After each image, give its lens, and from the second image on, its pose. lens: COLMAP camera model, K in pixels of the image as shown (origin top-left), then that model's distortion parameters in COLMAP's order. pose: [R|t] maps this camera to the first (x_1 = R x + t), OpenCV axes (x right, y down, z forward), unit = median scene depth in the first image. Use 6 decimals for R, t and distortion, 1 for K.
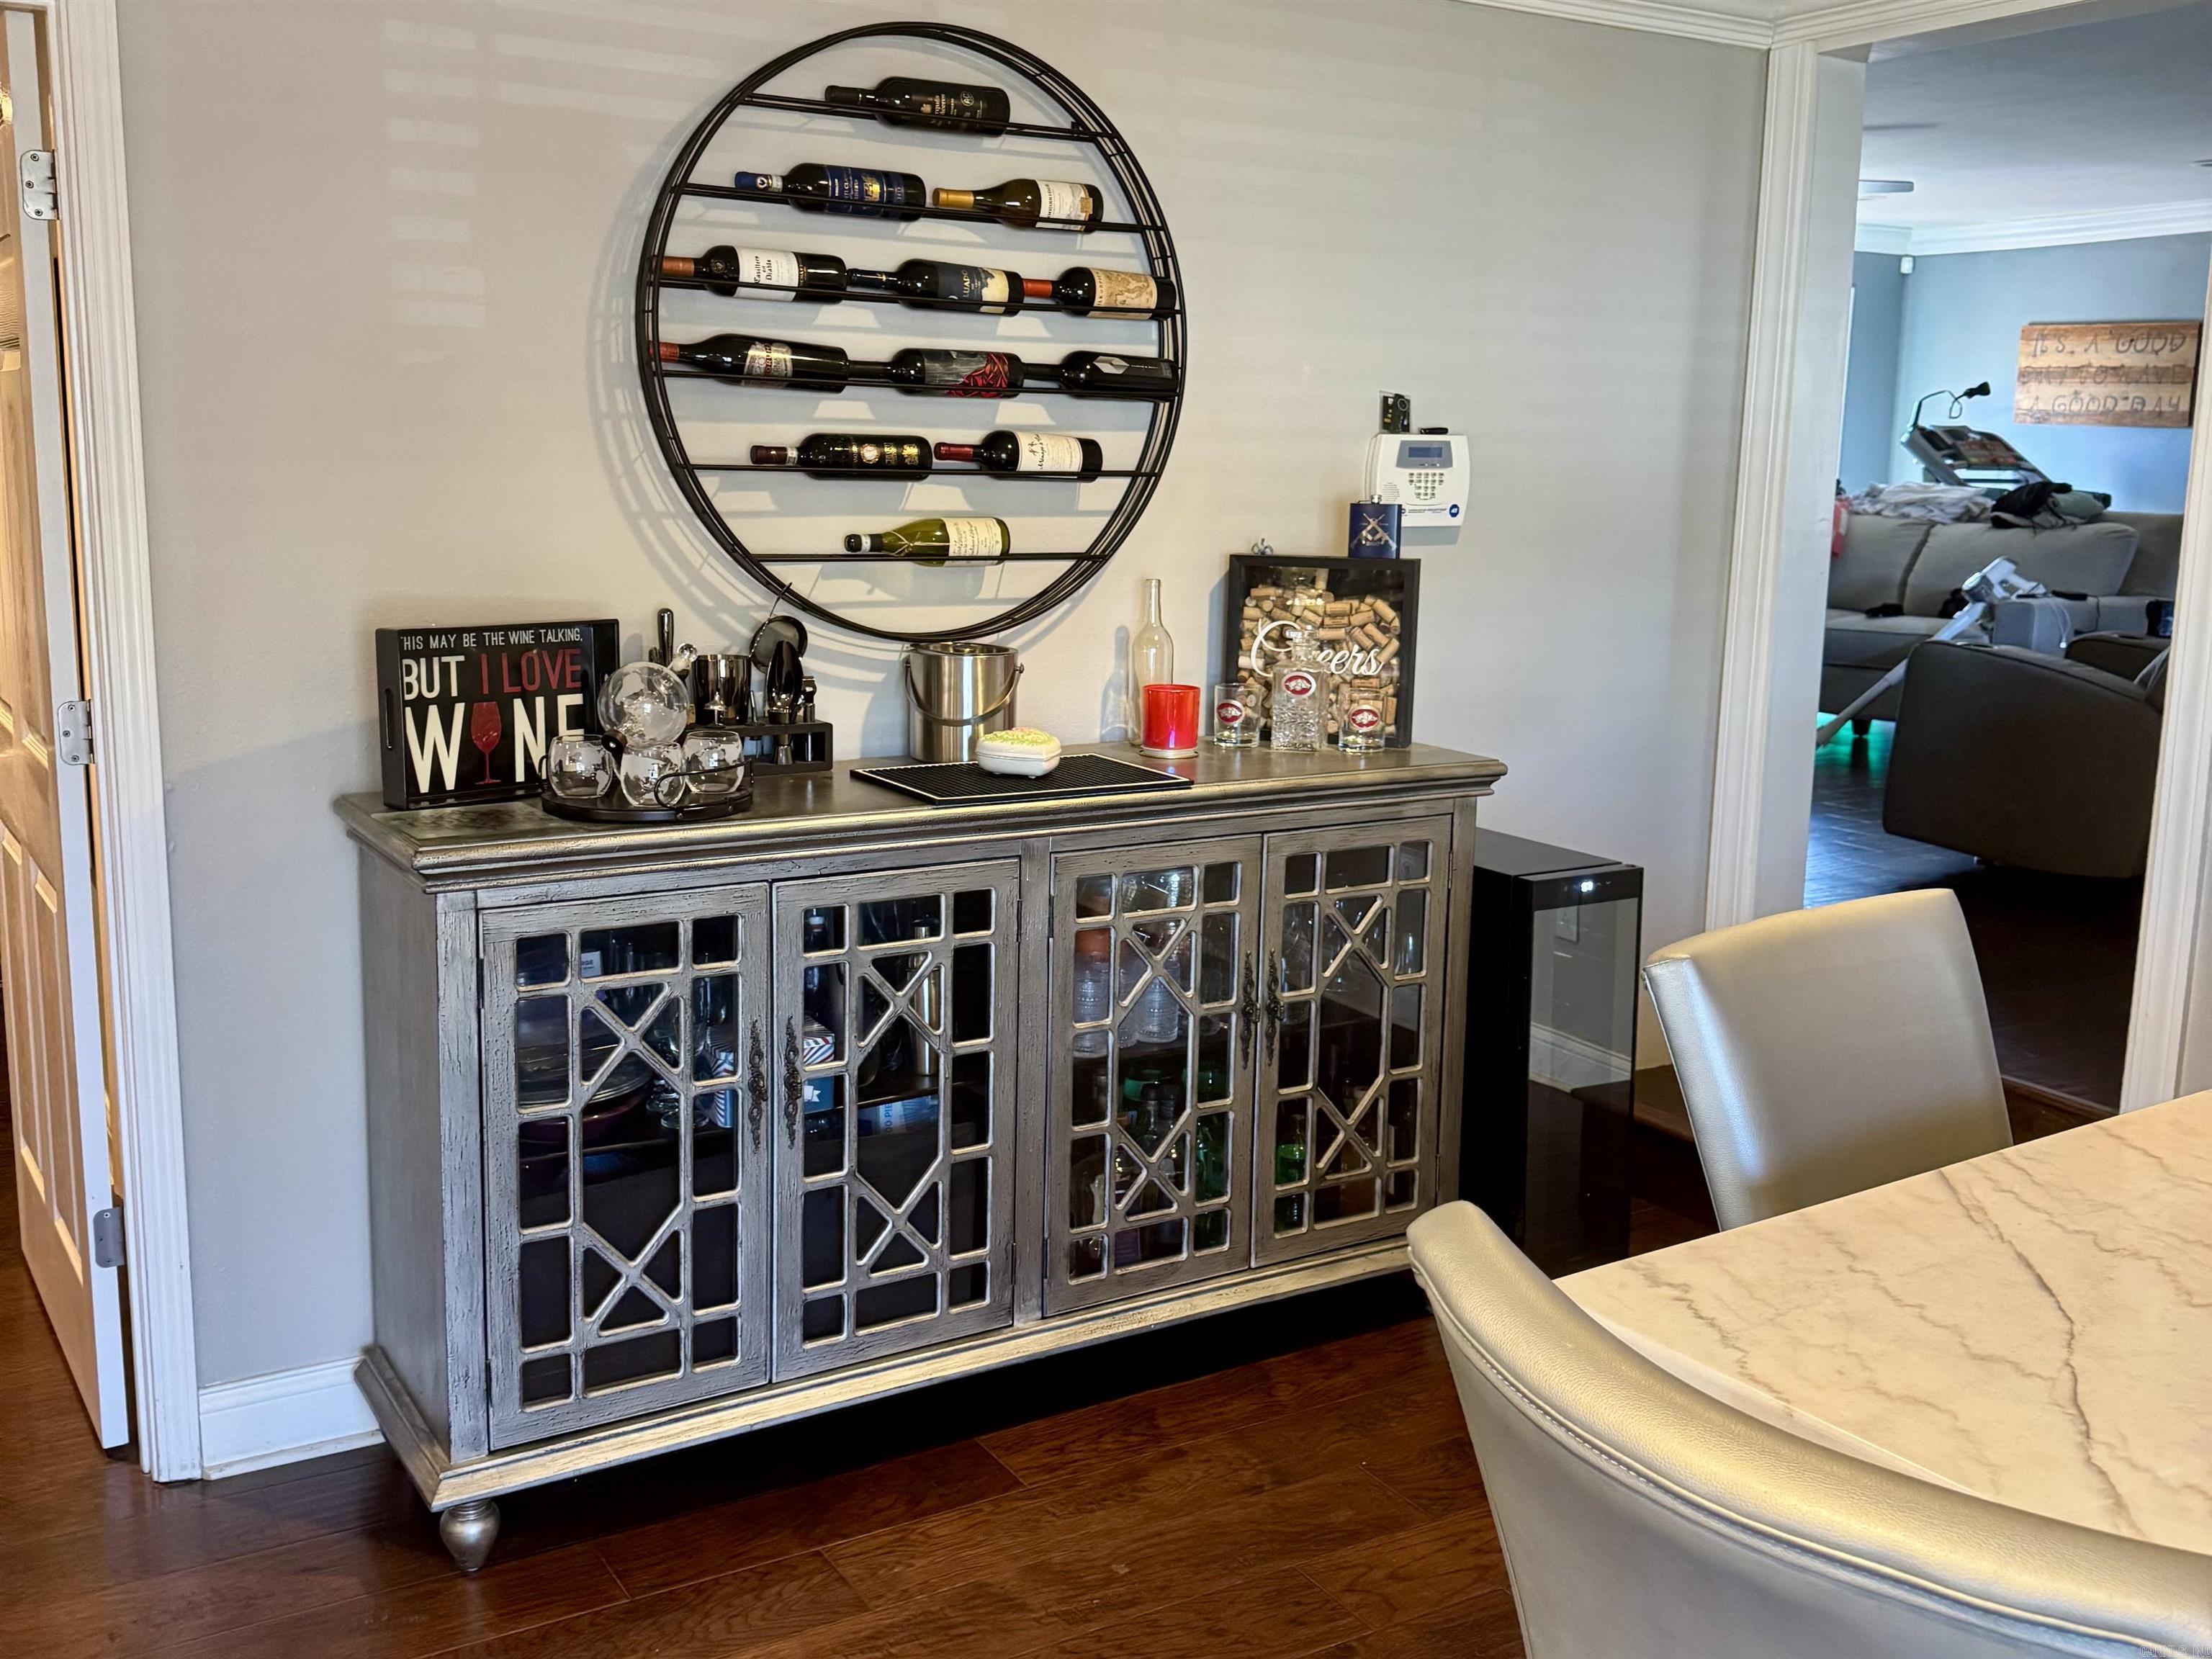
lens RADIAL K [[2117.9, 0, 1049.9], [0, 2117.9, 791.4], [0, 0, 1]] dist [0.039152, 0.000000]
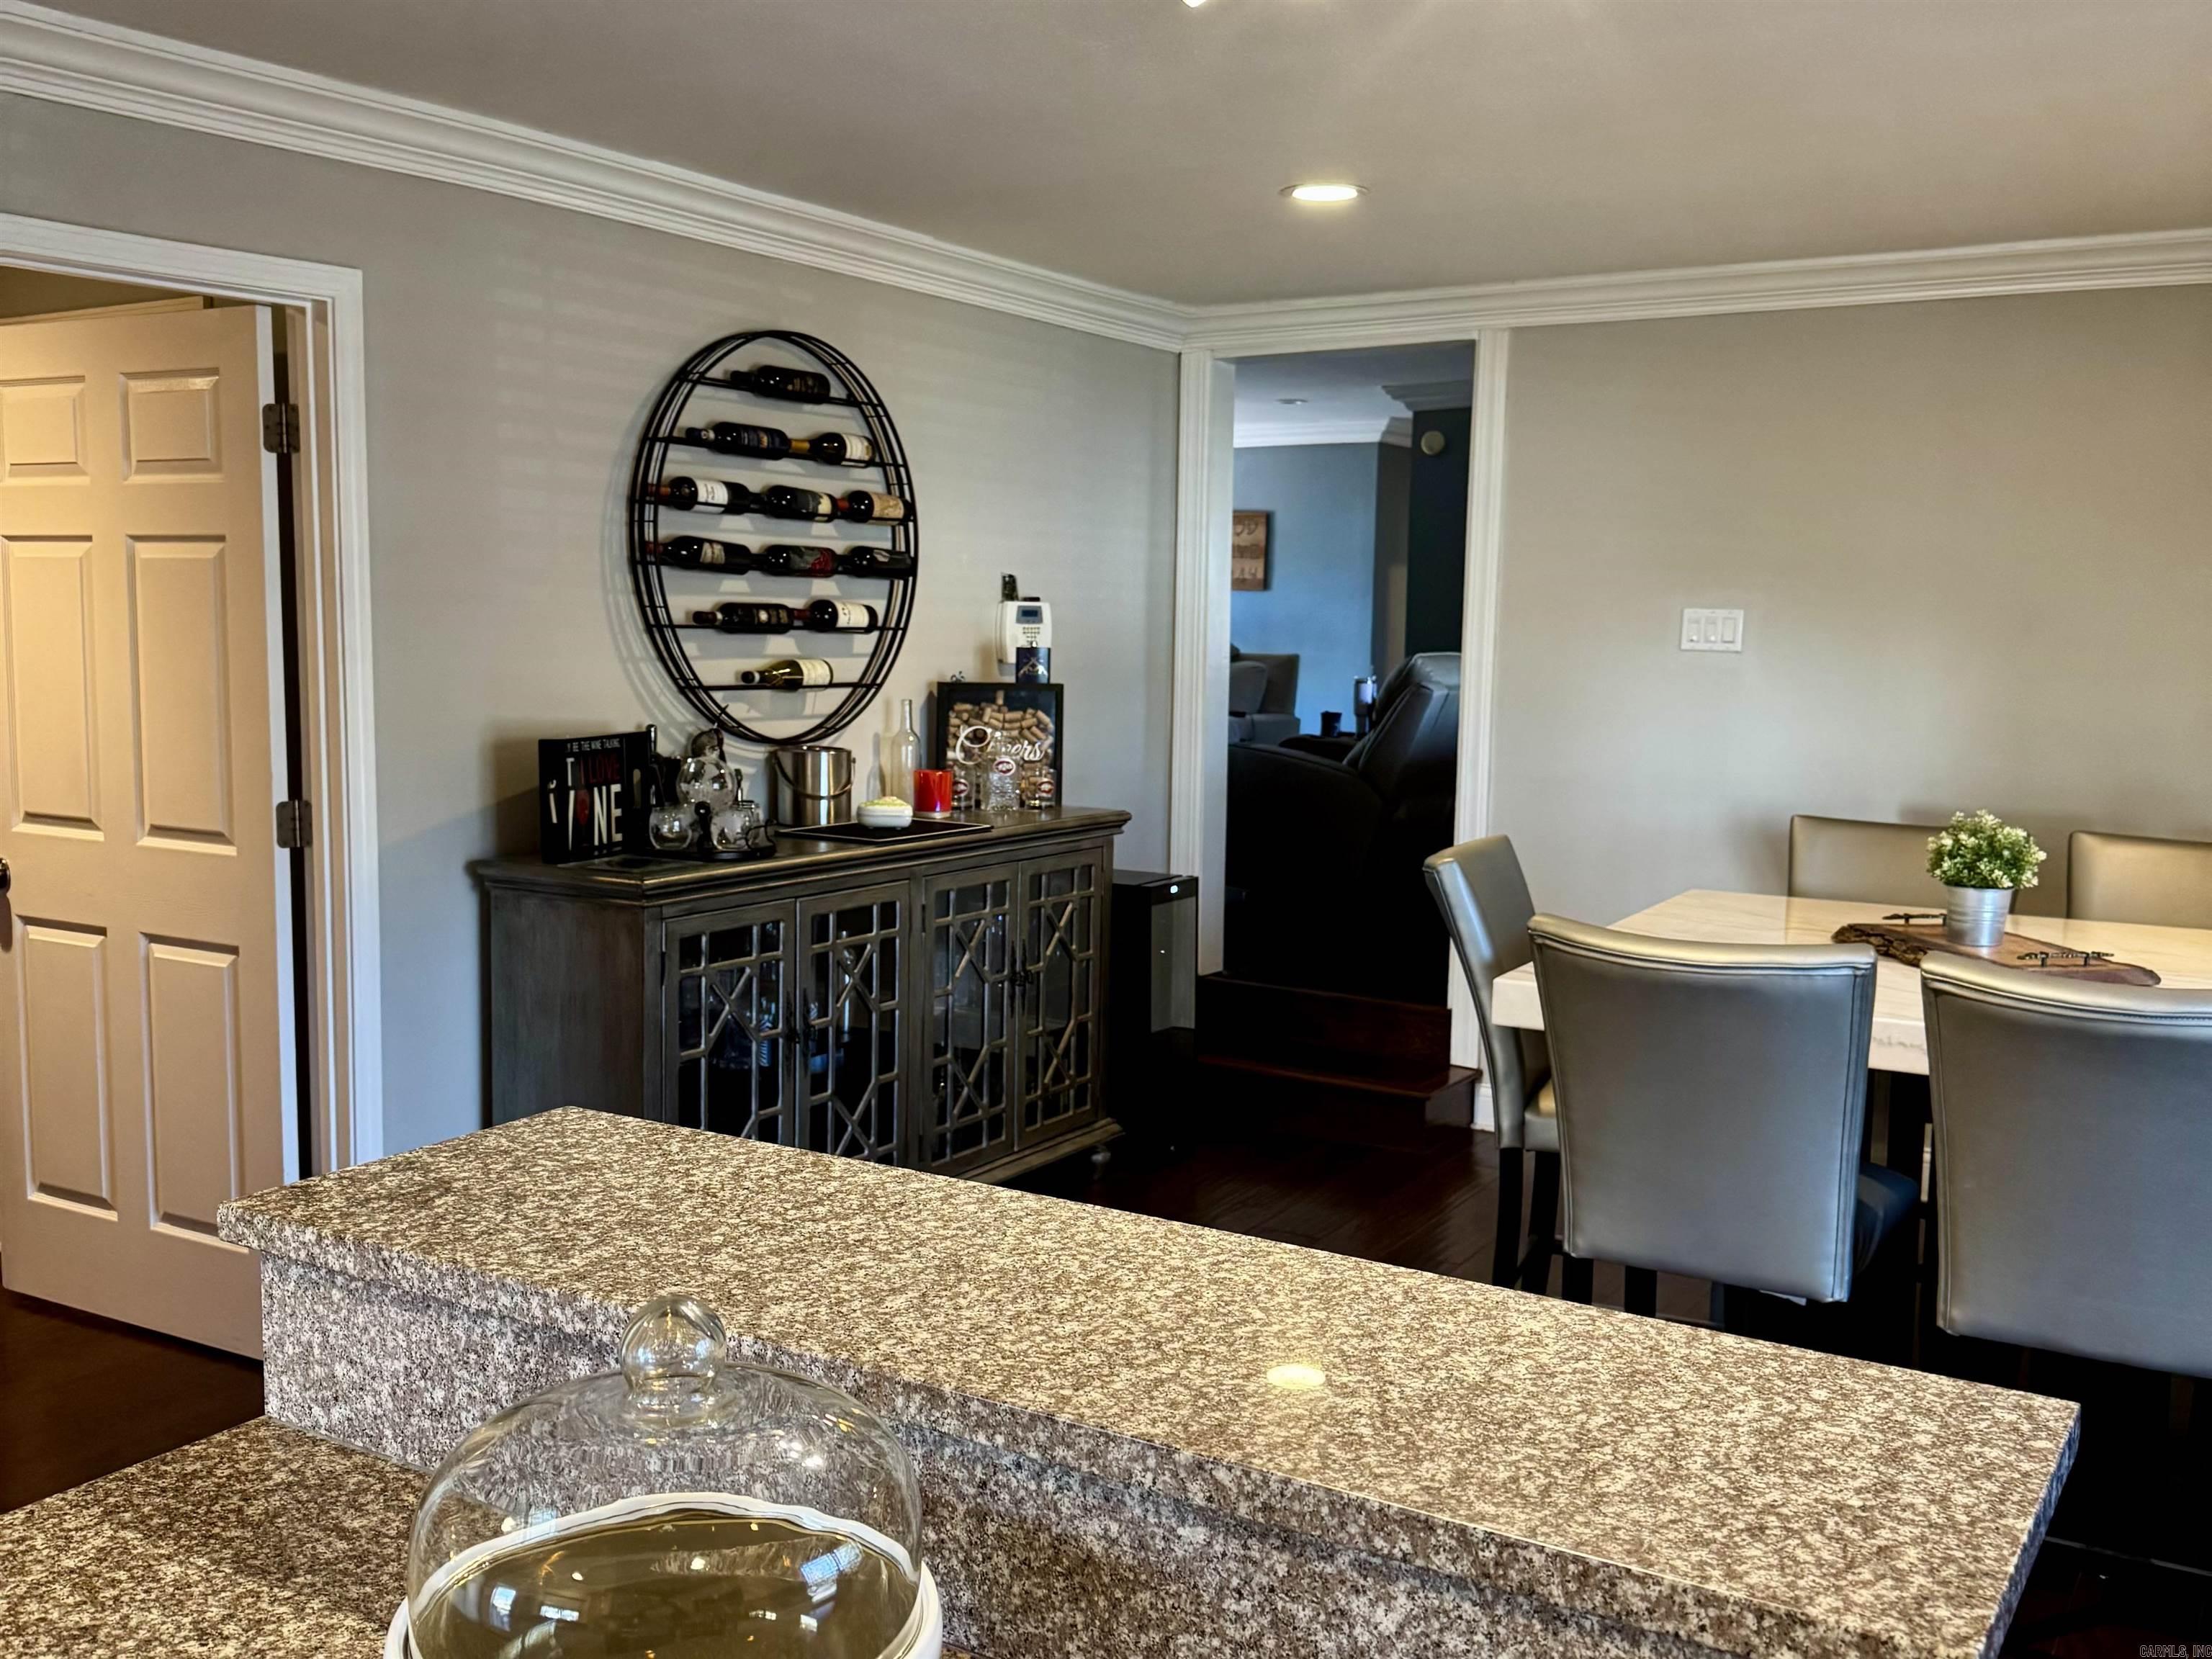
lens RADIAL K [[2117.9, 0, 1111.1], [0, 2117.9, 830.3], [0, 0, 1]] dist [0.039152, 0.000000]
pose [[0.886478, -0.049542, 0.460111, -0.534548], [0.072763, 0.996808, -0.032861, 0.052026], [-0.457014, 0.062610, 0.887253, -0.387323]]
